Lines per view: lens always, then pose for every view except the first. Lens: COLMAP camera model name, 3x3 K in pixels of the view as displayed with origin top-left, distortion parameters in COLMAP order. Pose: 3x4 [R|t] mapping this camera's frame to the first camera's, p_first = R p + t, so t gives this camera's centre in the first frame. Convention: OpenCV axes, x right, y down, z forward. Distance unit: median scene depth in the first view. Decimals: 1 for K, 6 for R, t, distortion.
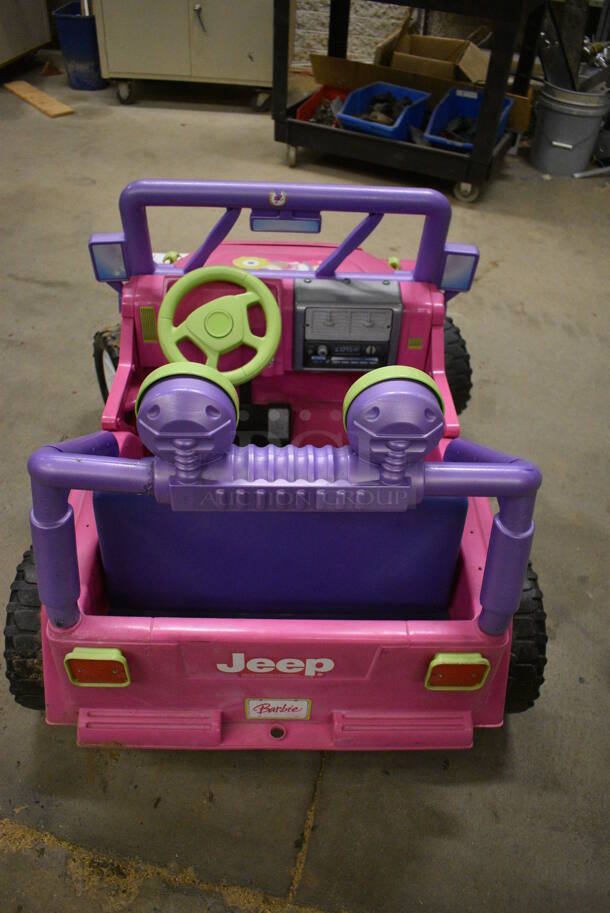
lens RADIAL K [[717.3, 0, 305.0], [0, 717.3, 456.5], [0, 0, 1]] dist [-0.094468, 0.004880]
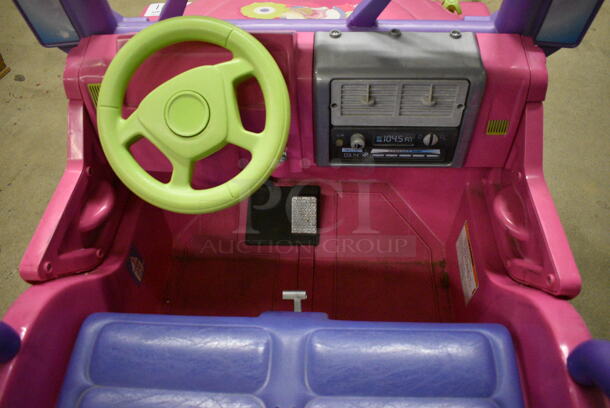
lens RADIAL K [[479.2, 0, 305.0], [0, 479.2, 204.0], [0, 0, 1]] dist [-0.094468, 0.004880]
pose [[0.995700, 0.001041, -0.092629, 0.016941], [0.010199, 0.992626, 0.120787, -0.145804], [0.092072, -0.121212, 0.988347, 0.552605]]
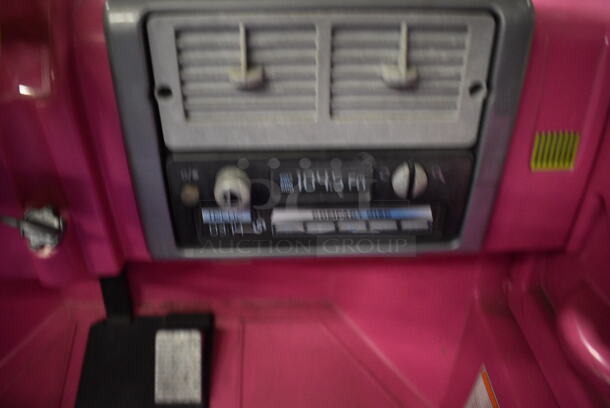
lens RADIAL K [[479.2, 0, 305.0], [0, 479.2, 204.0], [0, 0, 1]] dist [-0.094468, 0.004880]
pose [[0.999279, -0.037396, 0.006632, 0.050720], [0.037969, 0.987679, -0.151820, -0.114751], [-0.000873, 0.151962, 0.988386, 0.829869]]
